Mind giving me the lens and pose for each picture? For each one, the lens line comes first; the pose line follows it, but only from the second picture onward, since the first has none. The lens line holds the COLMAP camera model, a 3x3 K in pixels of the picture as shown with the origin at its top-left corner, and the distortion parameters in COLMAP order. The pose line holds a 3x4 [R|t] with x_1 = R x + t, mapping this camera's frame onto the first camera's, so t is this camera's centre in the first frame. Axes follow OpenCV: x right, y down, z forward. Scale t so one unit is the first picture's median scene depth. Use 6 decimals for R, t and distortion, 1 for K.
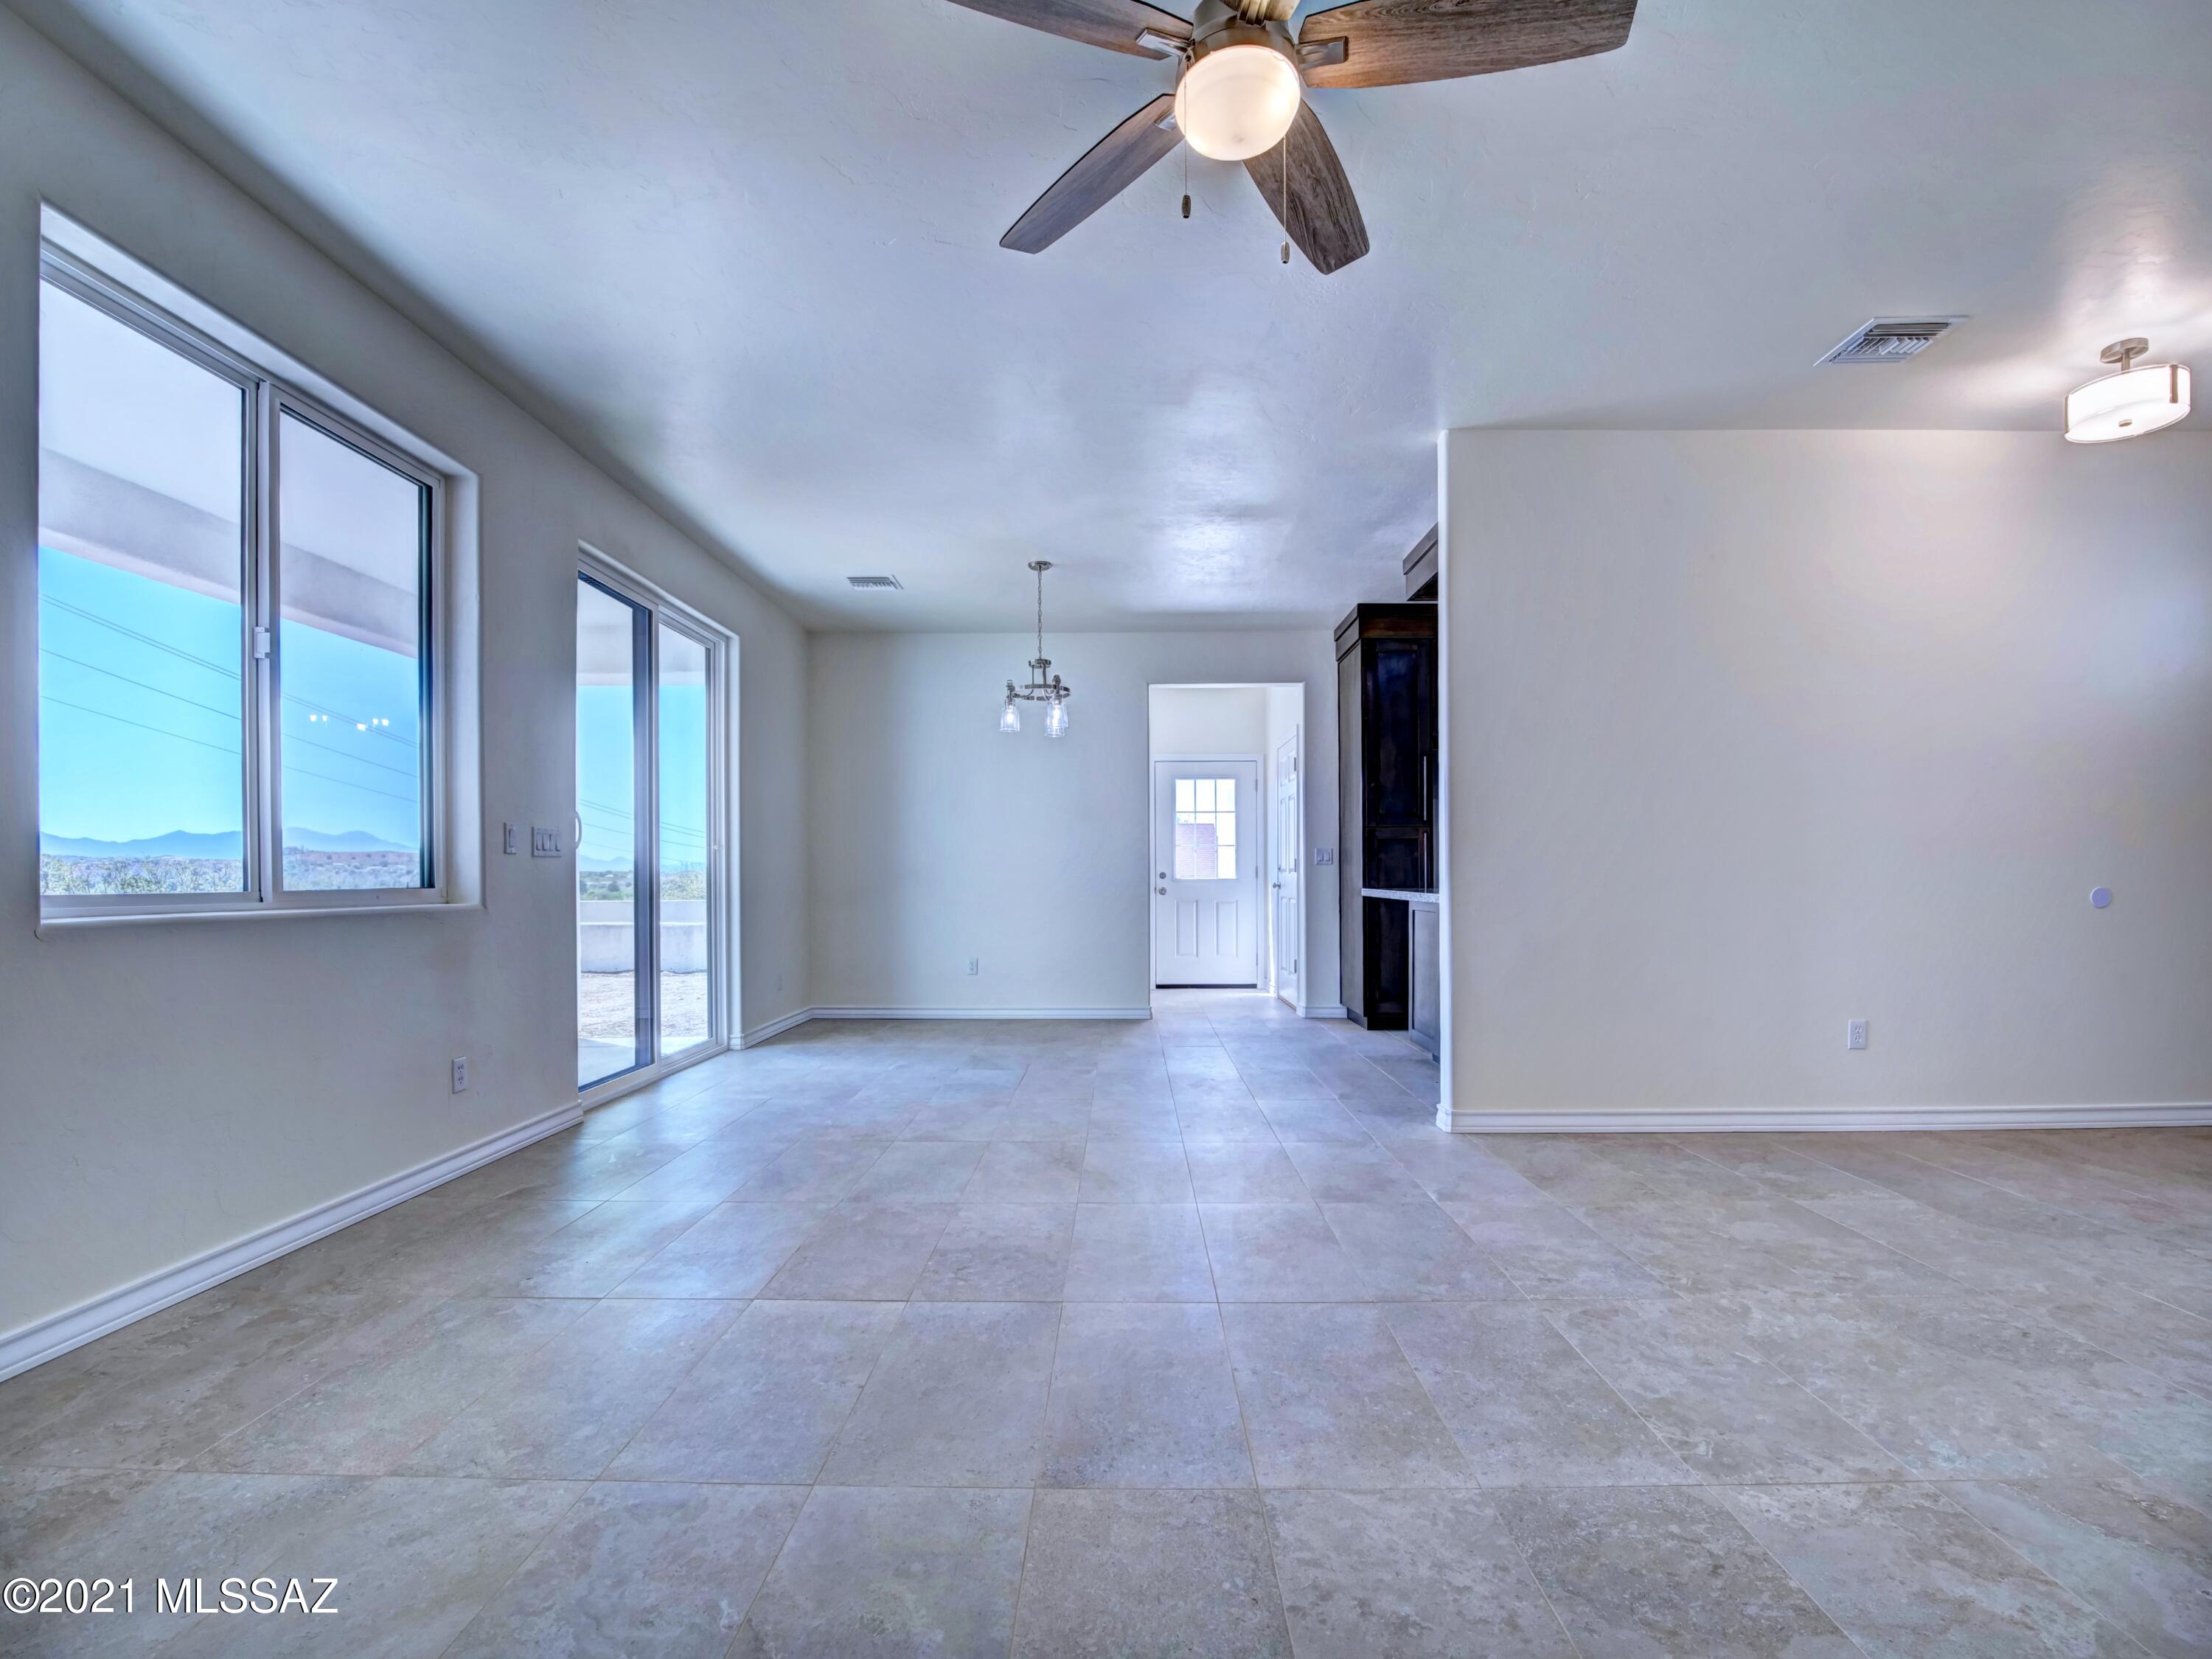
lens RADIAL K [[1013.4, 0, 1100.7], [0, 1013.4, 848.0], [0, 0, 1]] dist [-0.001784, -0.000419]
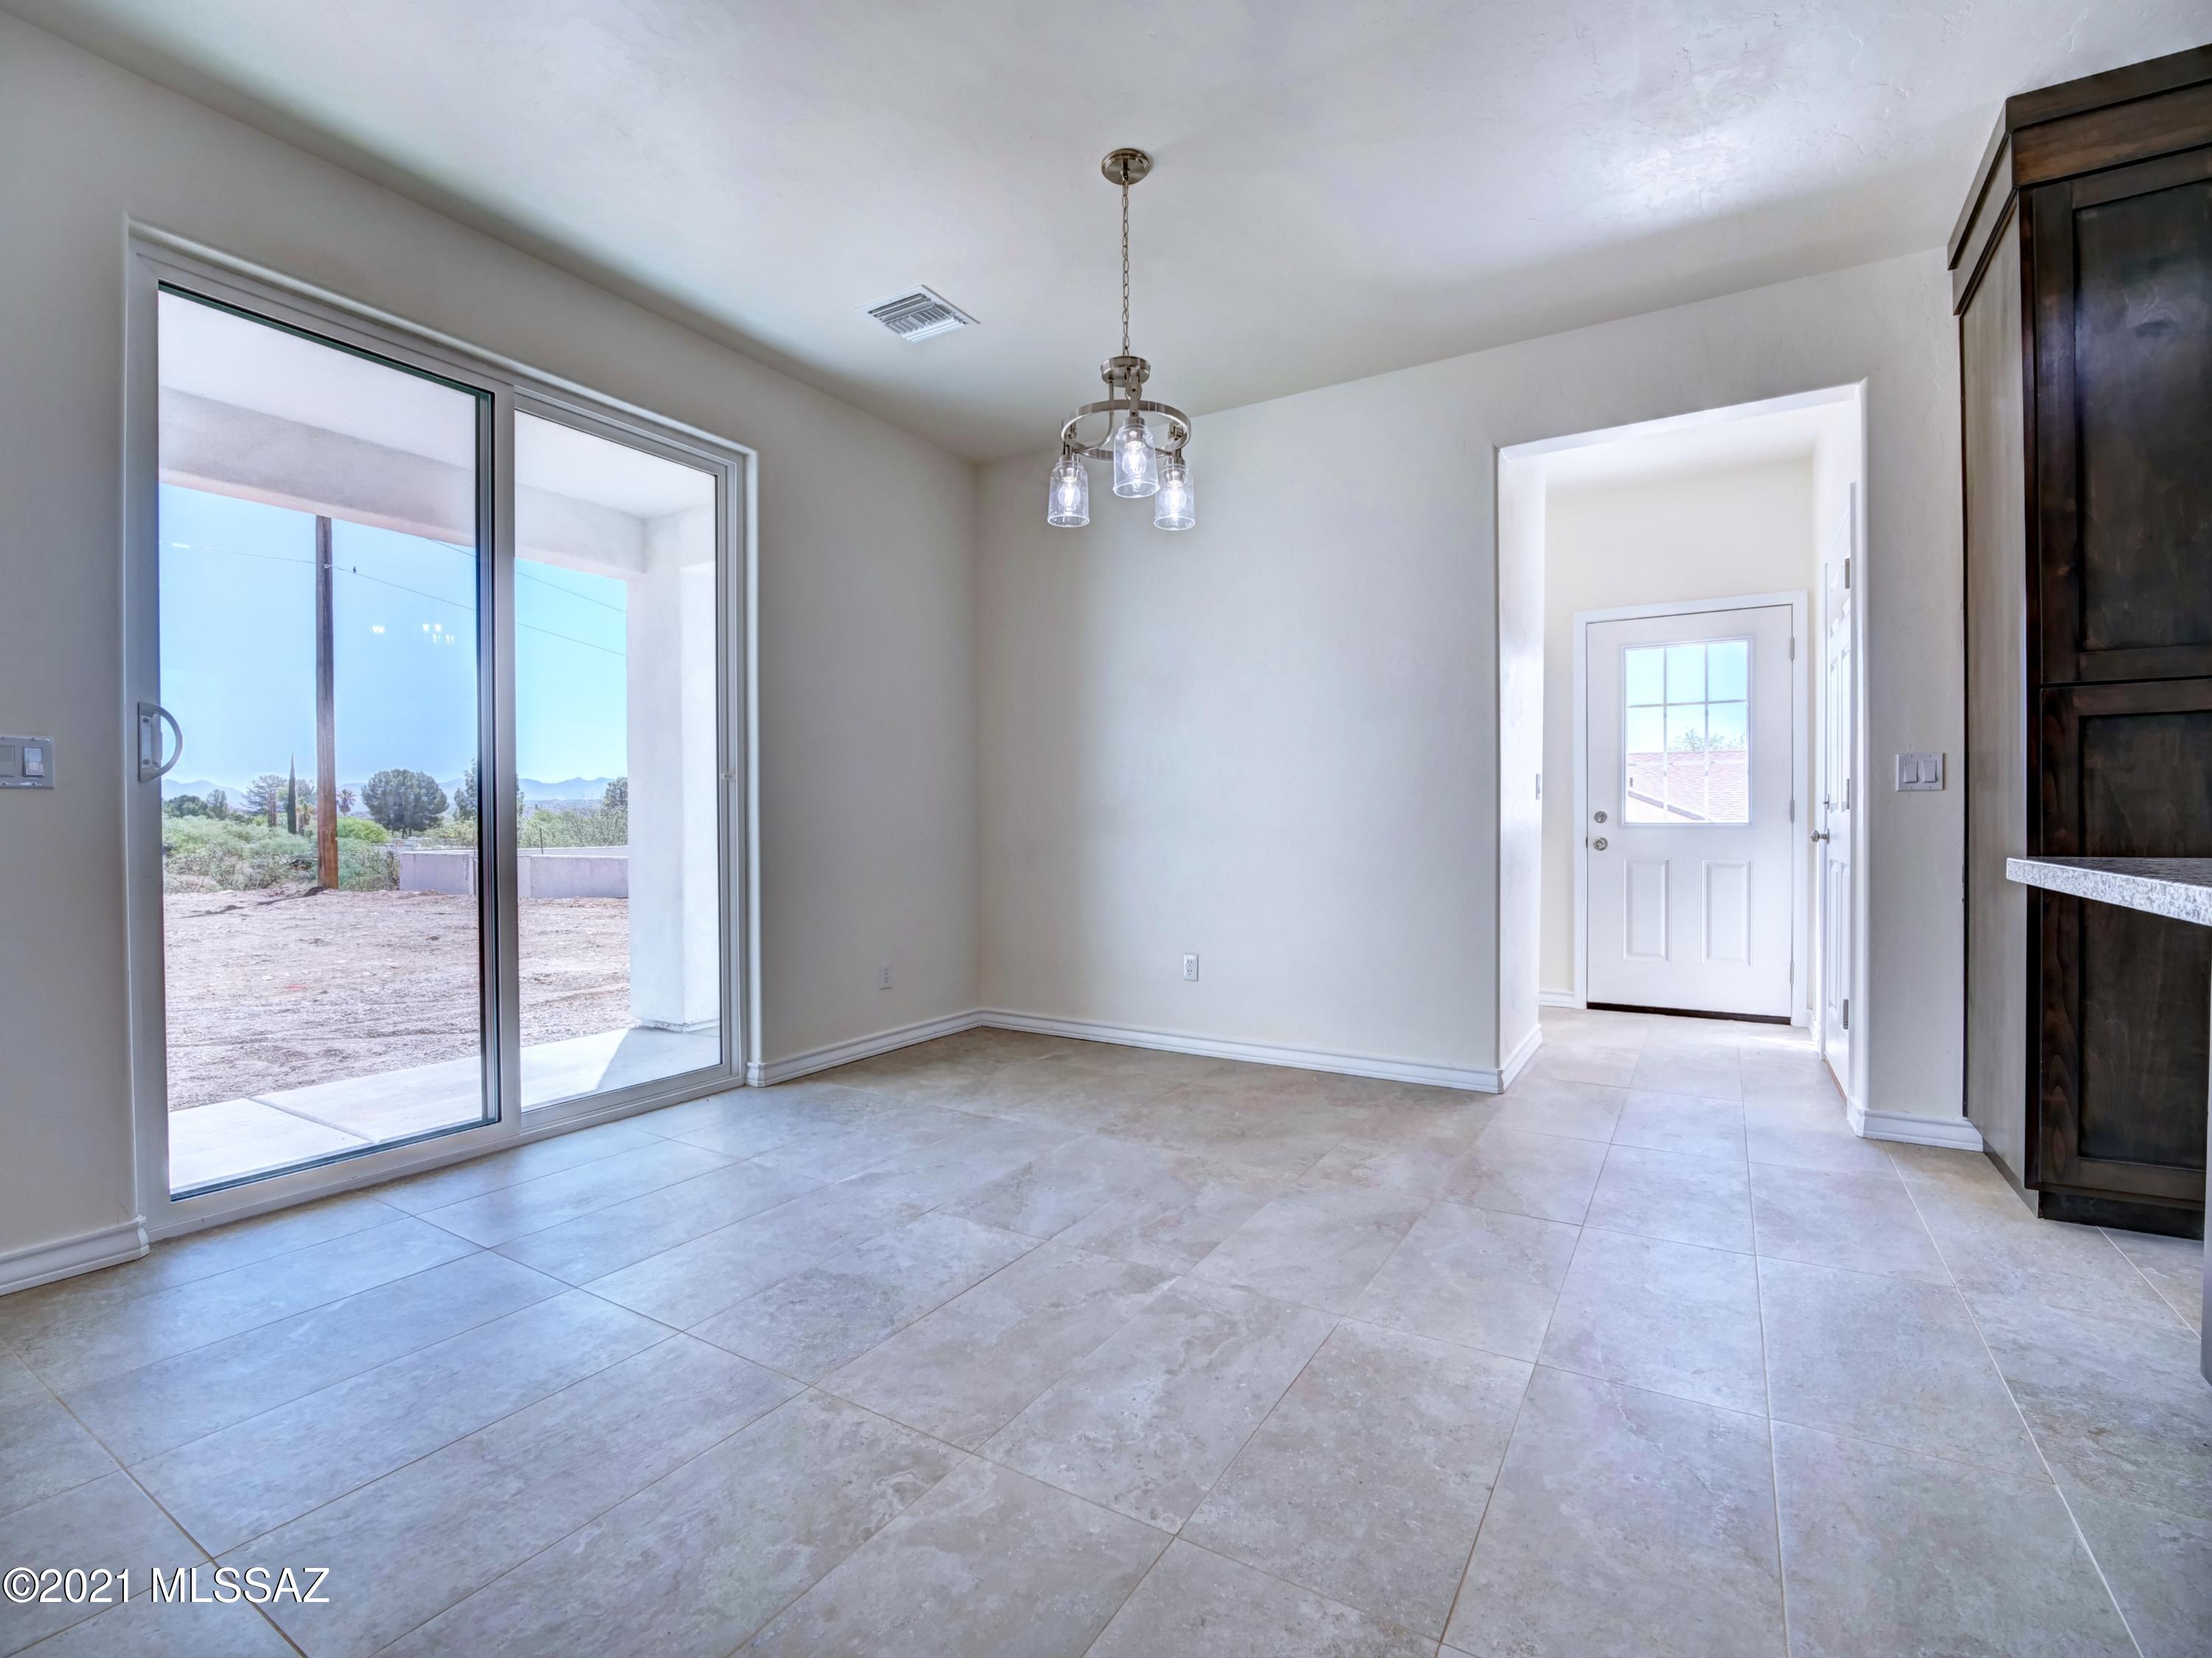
lens RADIAL K [[1013.6, 0, 1114.4], [0, 1013.6, 812.1], [0, 0, 1]] dist [-0.001784, -0.000419]
pose [[0.869695, -0.005219, -0.493563, 0.138000], [0.015452, 0.999742, 0.016657, 0.013047], [0.493348, -0.022113, 0.869551, 0.462482]]
